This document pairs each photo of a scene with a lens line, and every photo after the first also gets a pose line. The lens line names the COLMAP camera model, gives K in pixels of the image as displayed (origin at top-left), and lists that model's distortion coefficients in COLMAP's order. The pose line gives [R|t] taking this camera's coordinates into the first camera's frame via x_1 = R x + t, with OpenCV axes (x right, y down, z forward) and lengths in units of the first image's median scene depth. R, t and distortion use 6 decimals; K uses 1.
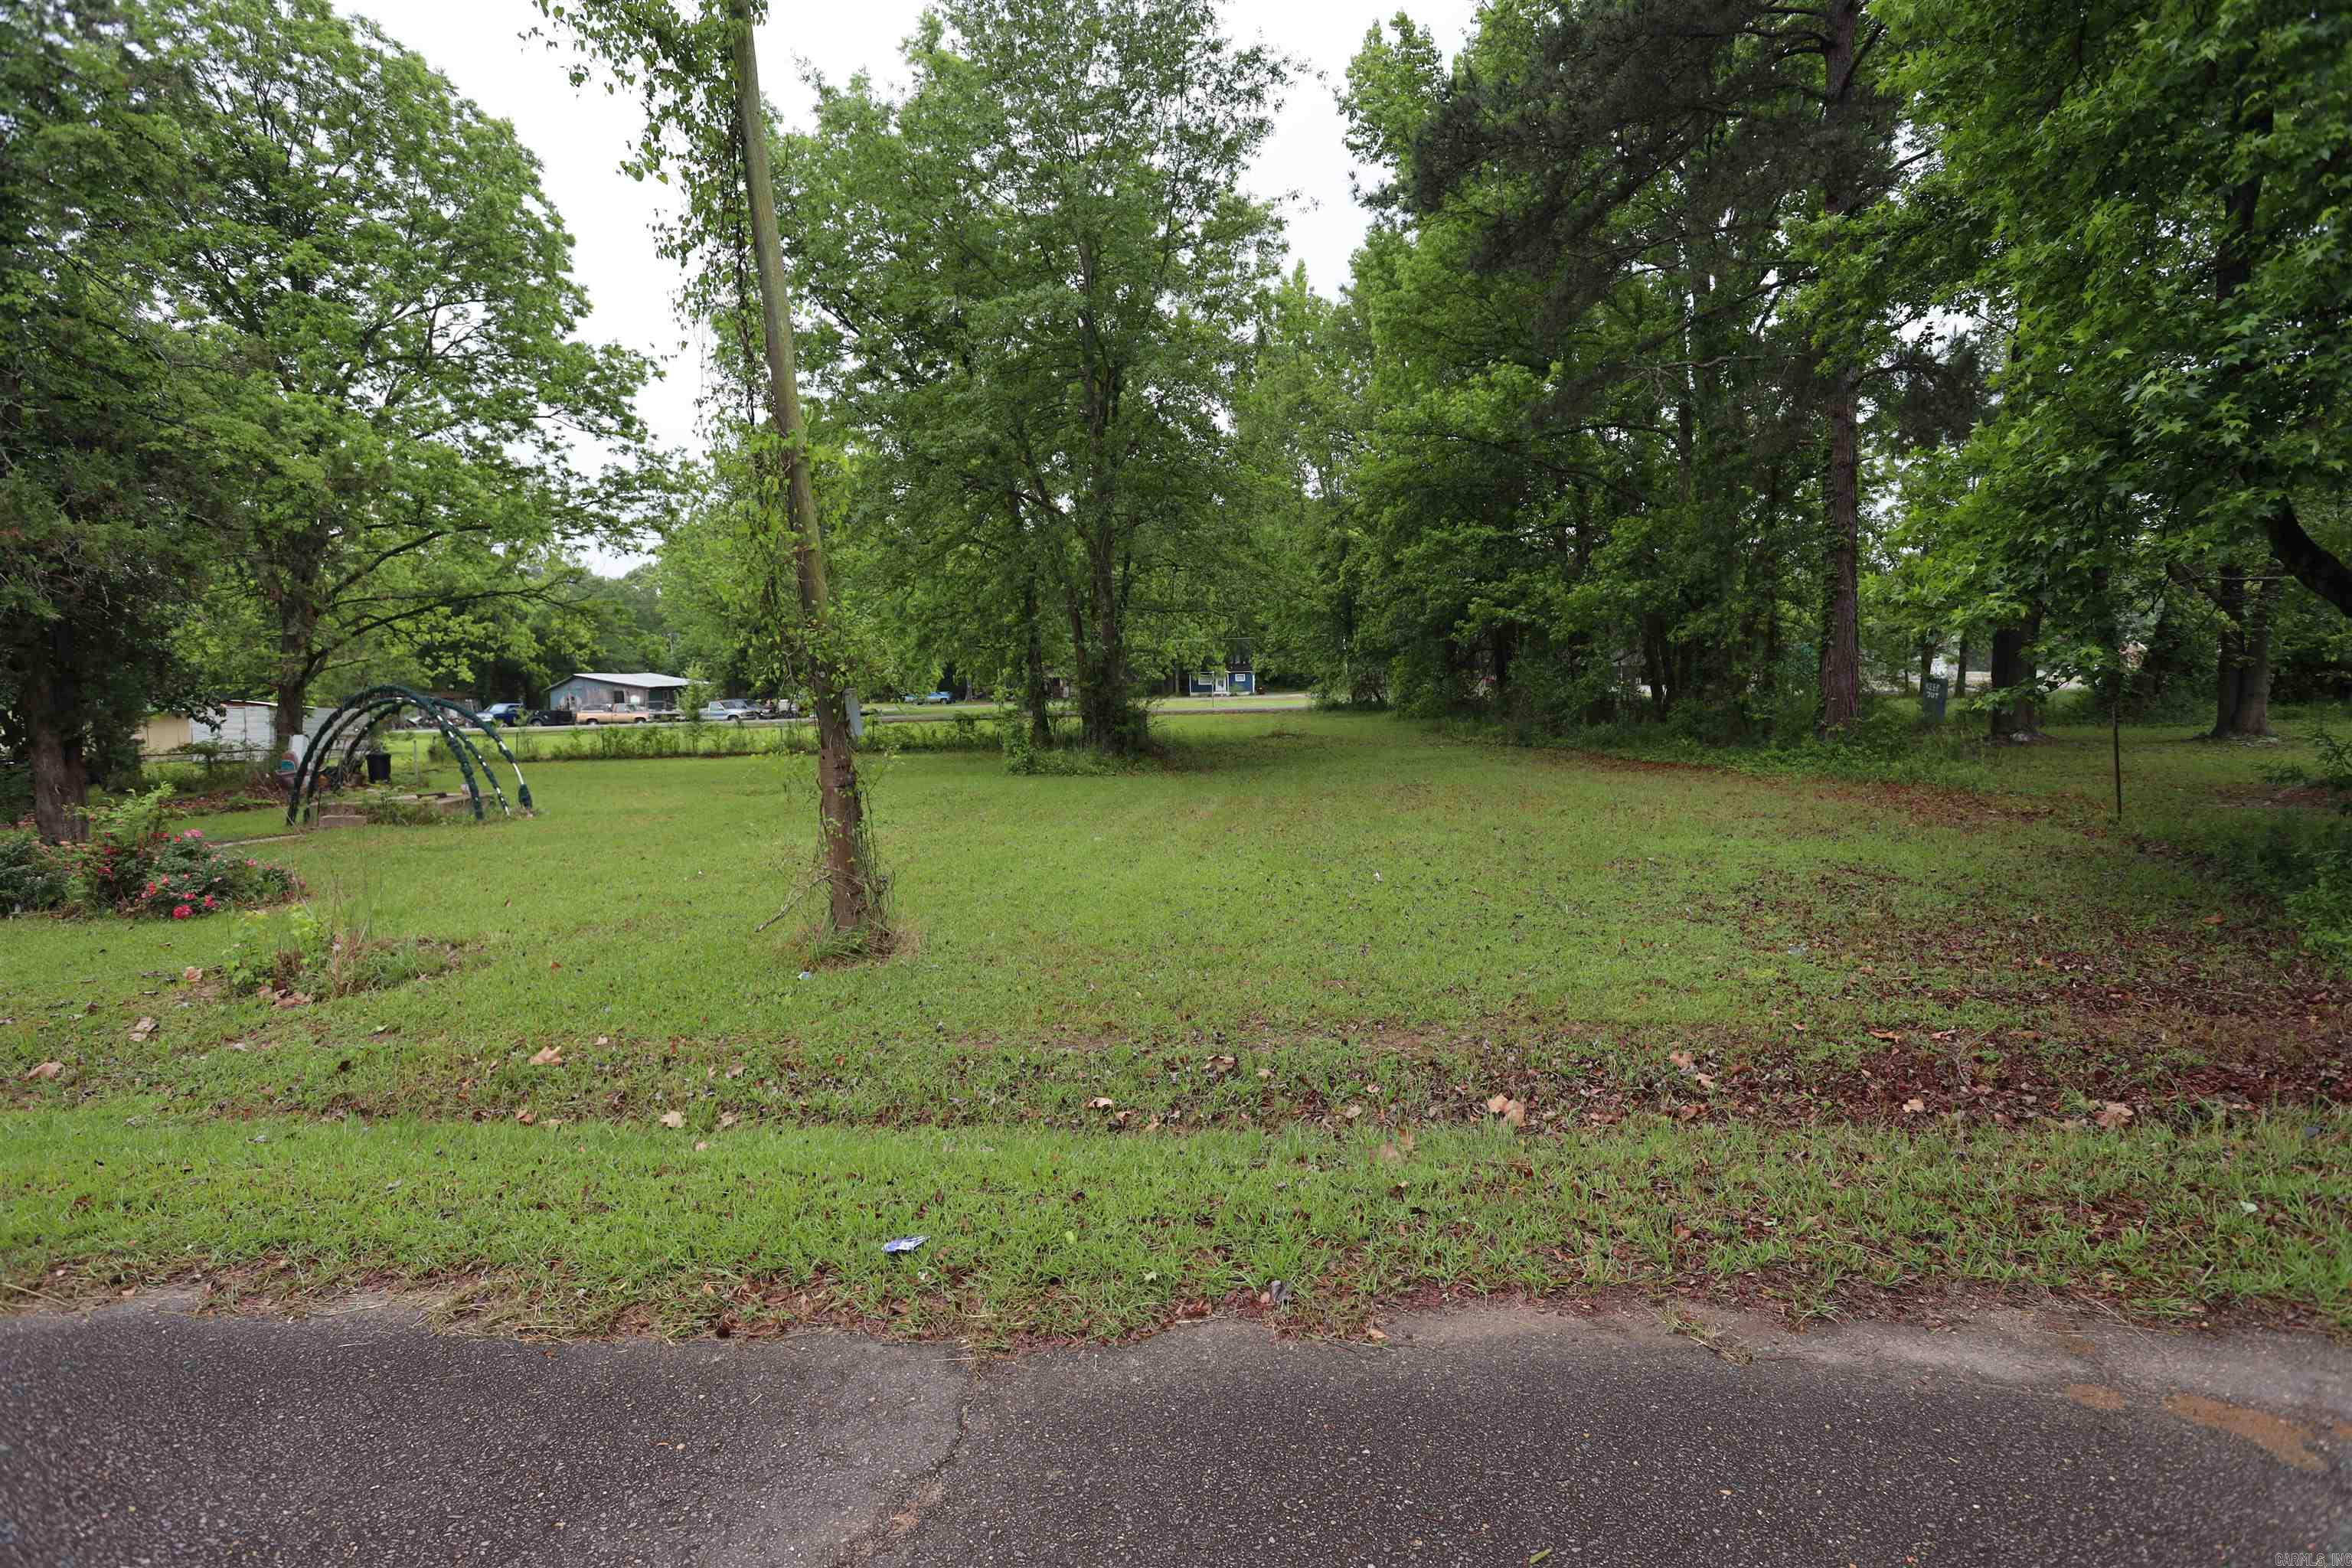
lens RADIAL K [[1162.2, 0, 1176.0], [0, 1162.2, 784.0], [0, 0, 1]] dist [-0.001426, 0.000551]
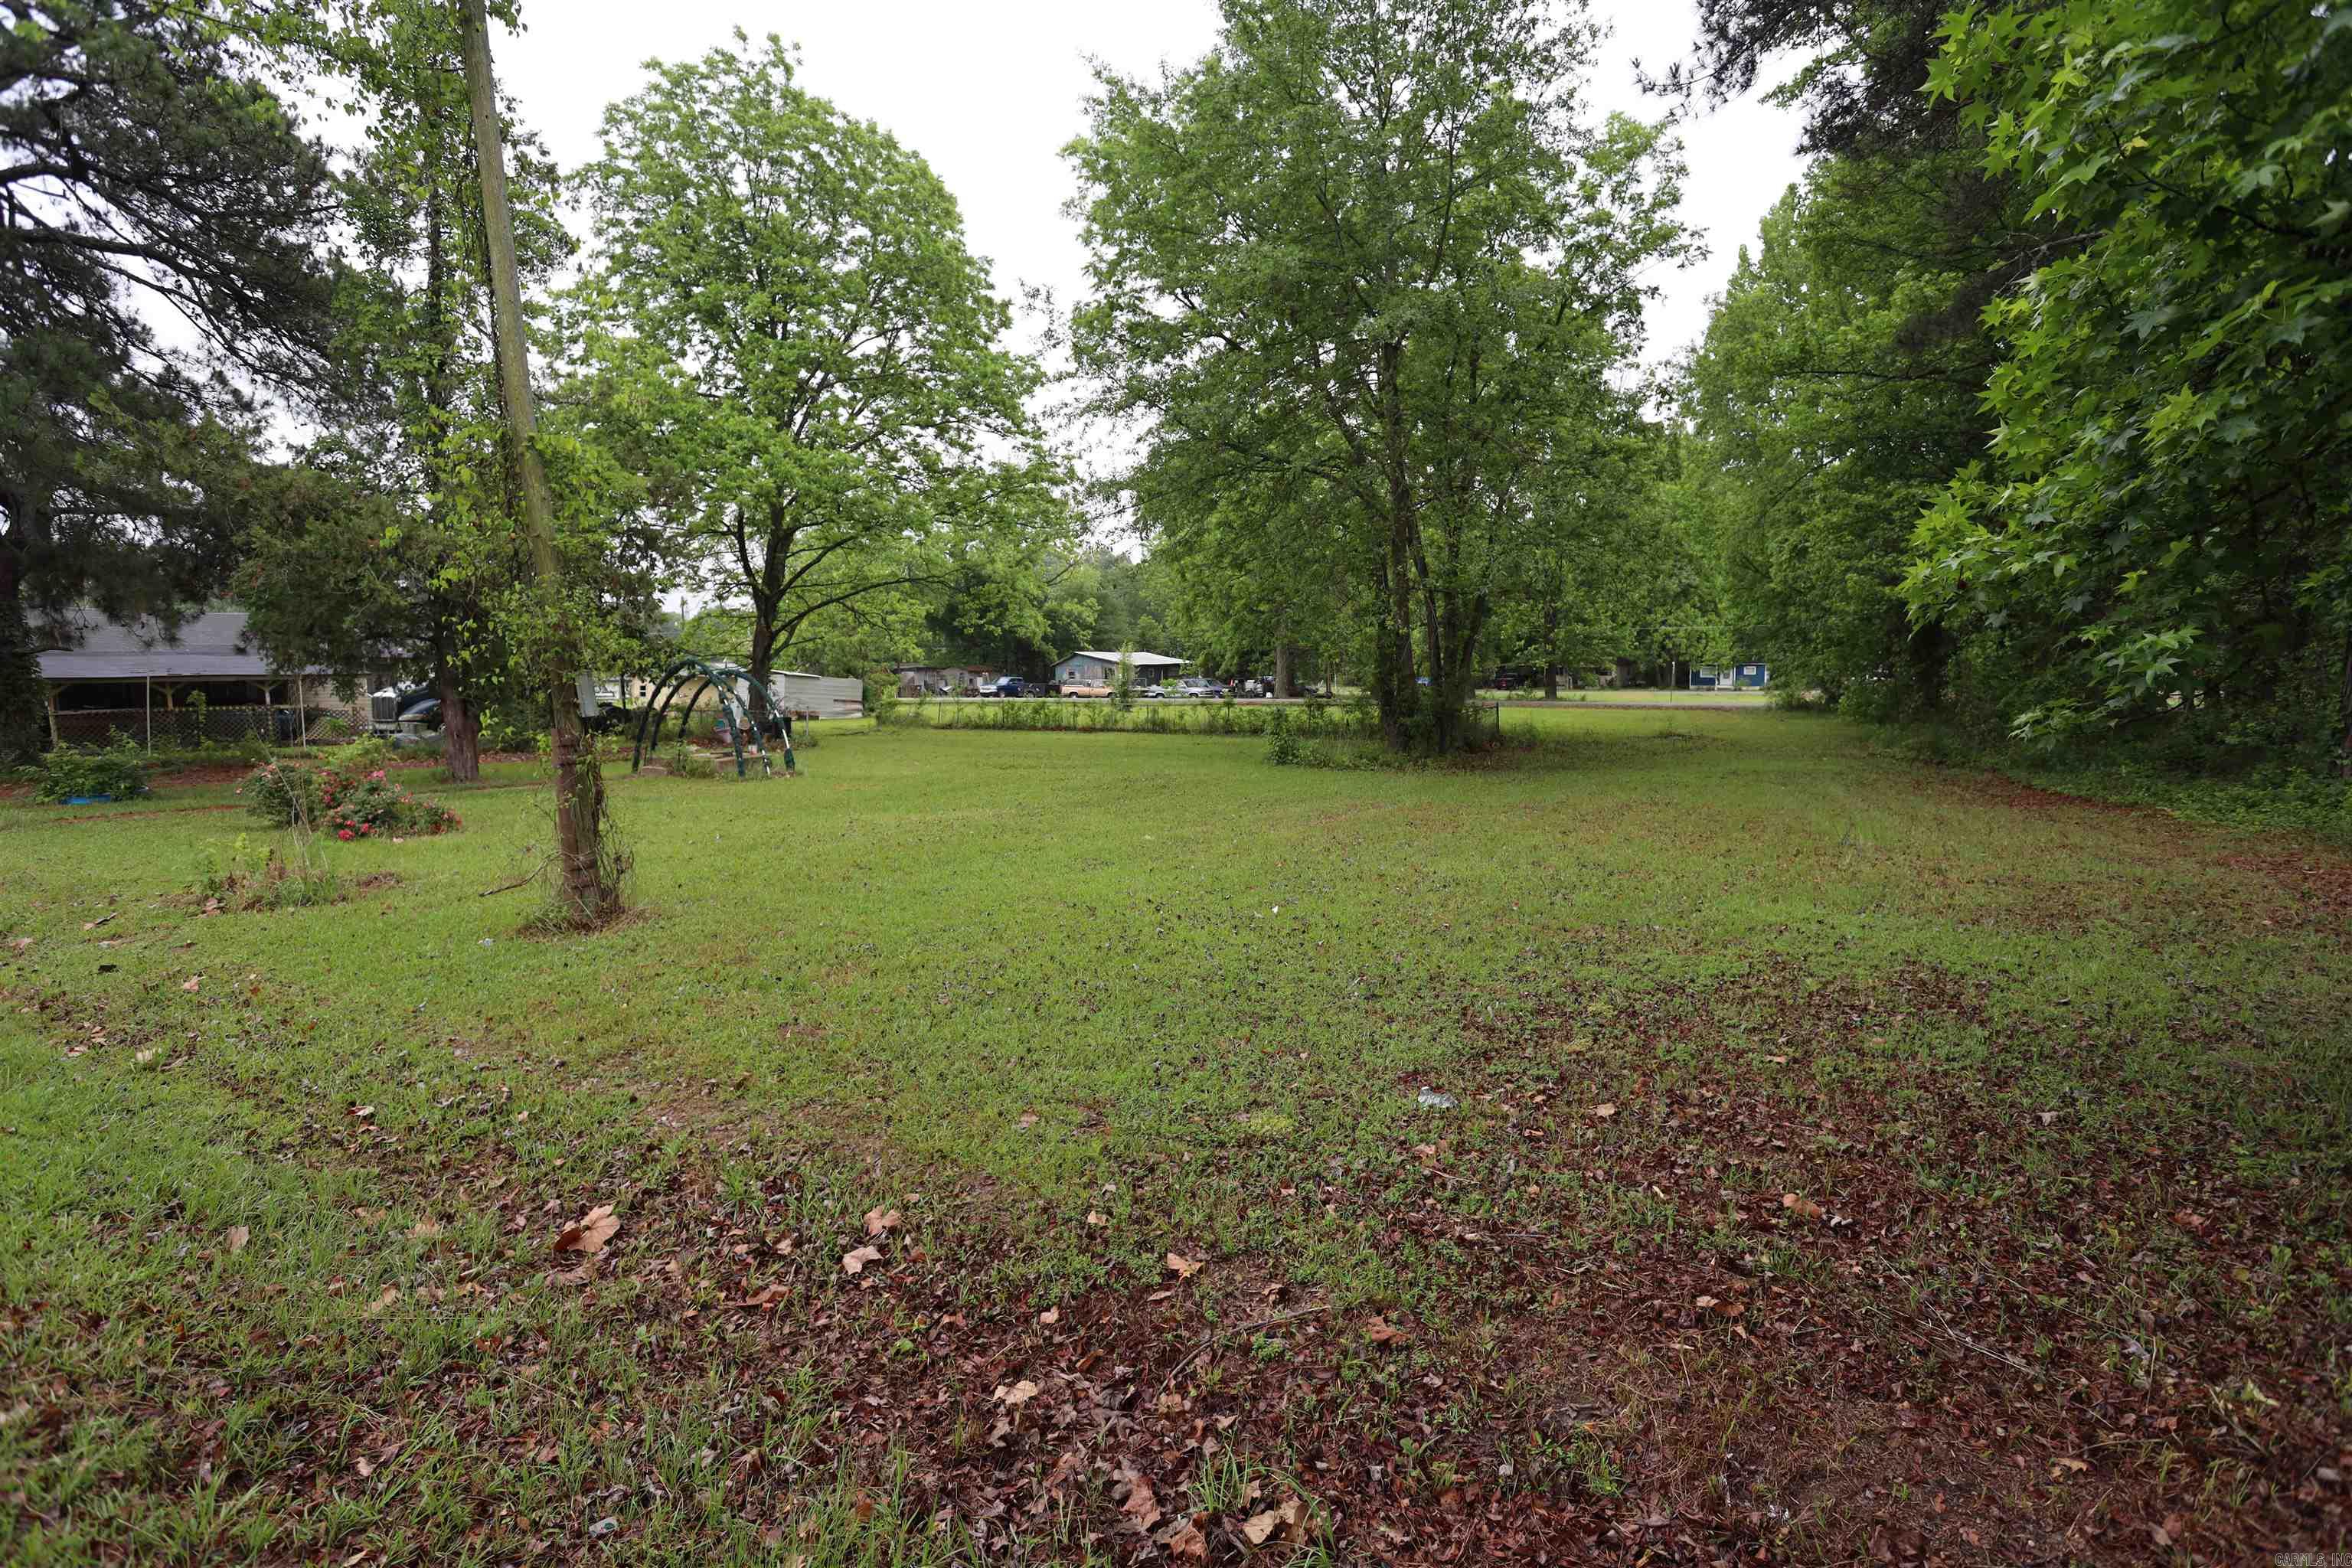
lens RADIAL K [[1162.2, 0, 1176.0], [0, 1162.2, 784.0], [0, 0, 1]] dist [-0.001426, 0.000551]
pose [[0.913787, 0.063730, -0.401164, 0.107255], [-0.058499, 0.997967, 0.025288, -0.006817], [0.401960, 0.000360, 0.915657, 0.051733]]
